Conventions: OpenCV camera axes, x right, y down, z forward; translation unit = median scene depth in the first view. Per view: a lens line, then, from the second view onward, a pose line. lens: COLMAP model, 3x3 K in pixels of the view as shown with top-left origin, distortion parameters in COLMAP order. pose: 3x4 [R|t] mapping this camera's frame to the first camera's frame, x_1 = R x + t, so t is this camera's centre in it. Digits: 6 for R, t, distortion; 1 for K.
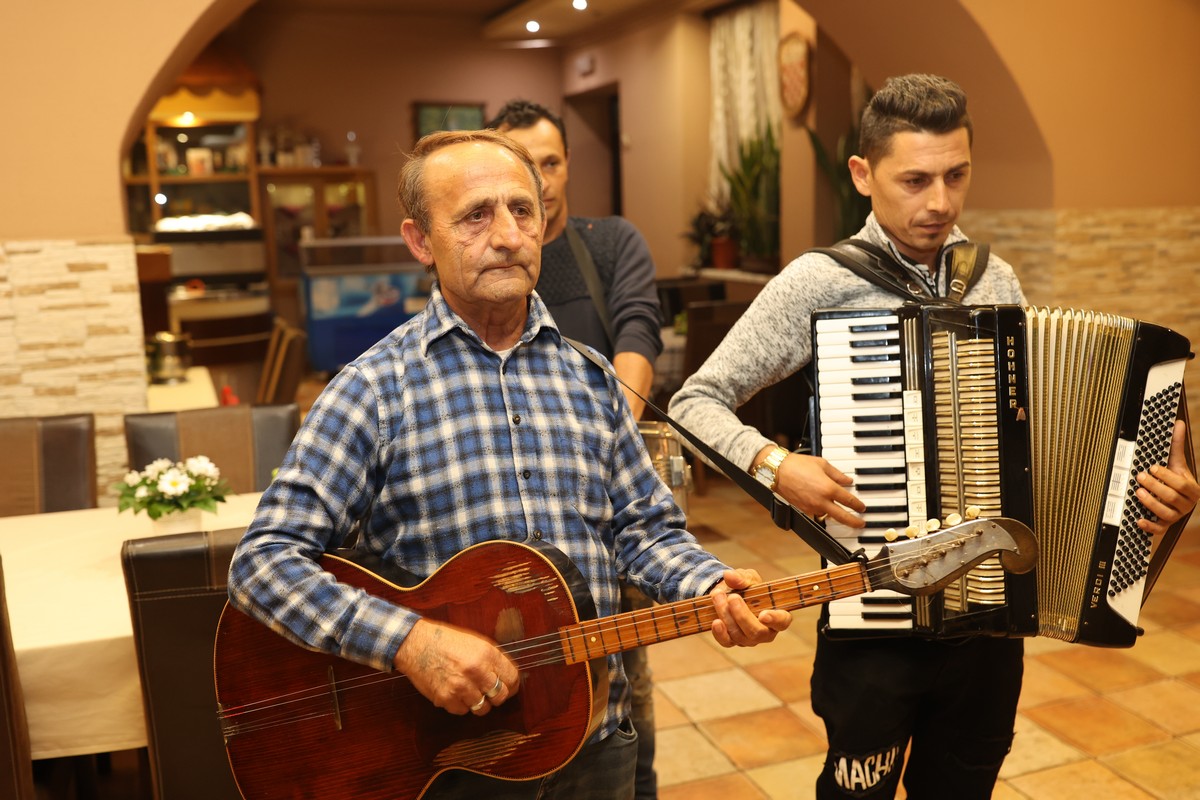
lens RADIAL K [[1175.5, 0, 600.0], [0, 1175.5, 400.0], [0, 0, 1]] dist [0.008727, -0.469847]
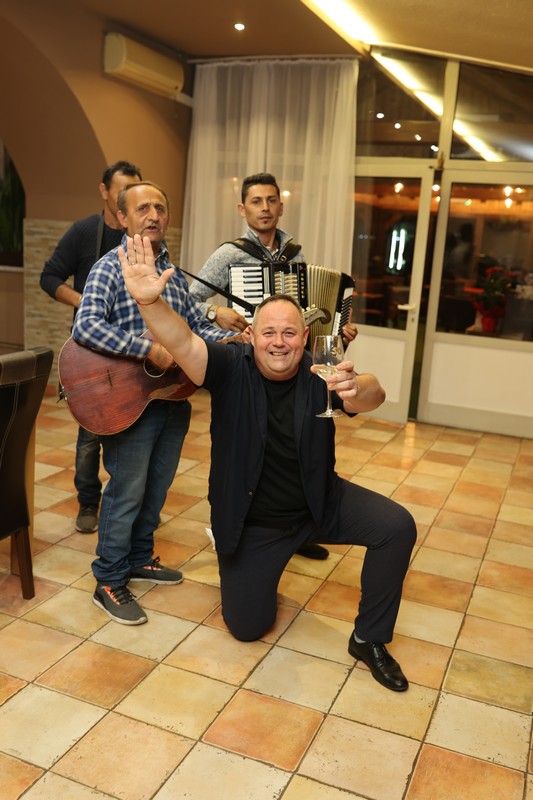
lens RADIAL K [[760.6, 0, 266.5], [0, 760.6, 400.0], [0, 0, 1]] dist [0.007644, -0.014257]
pose [[0.727639, -0.070727, 0.682304, -1.153838], [0.025562, 0.996775, 0.076064, 0.172950], [-0.685484, -0.037906, 0.727101, -0.534696]]
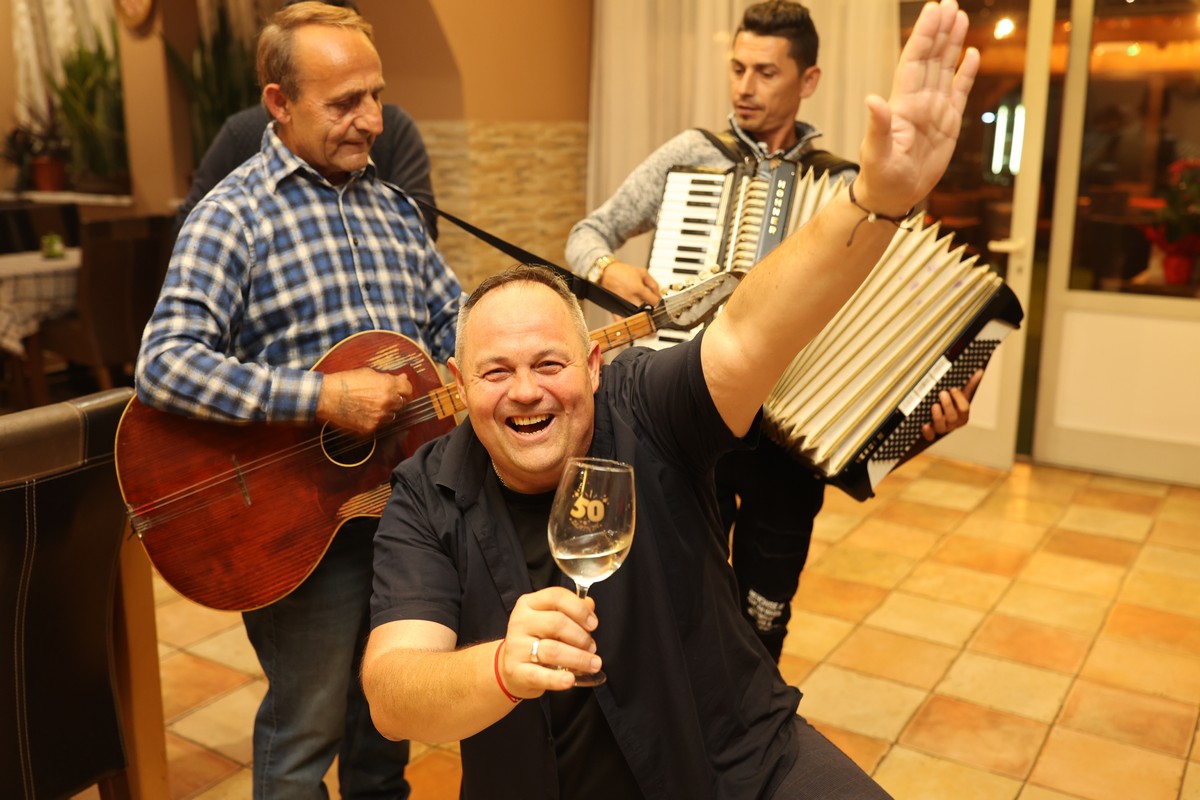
lens RADIAL K [[1140.9, 0, 600.0], [0, 1140.9, 400.0], [0, 0, 1]] dist [0.007644, -0.014257]
pose [[0.839290, -0.098376, 0.534710, -0.513901], [0.062427, 0.994426, 0.084969, 0.095589], [-0.540089, -0.037934, 0.840753, -0.160598]]
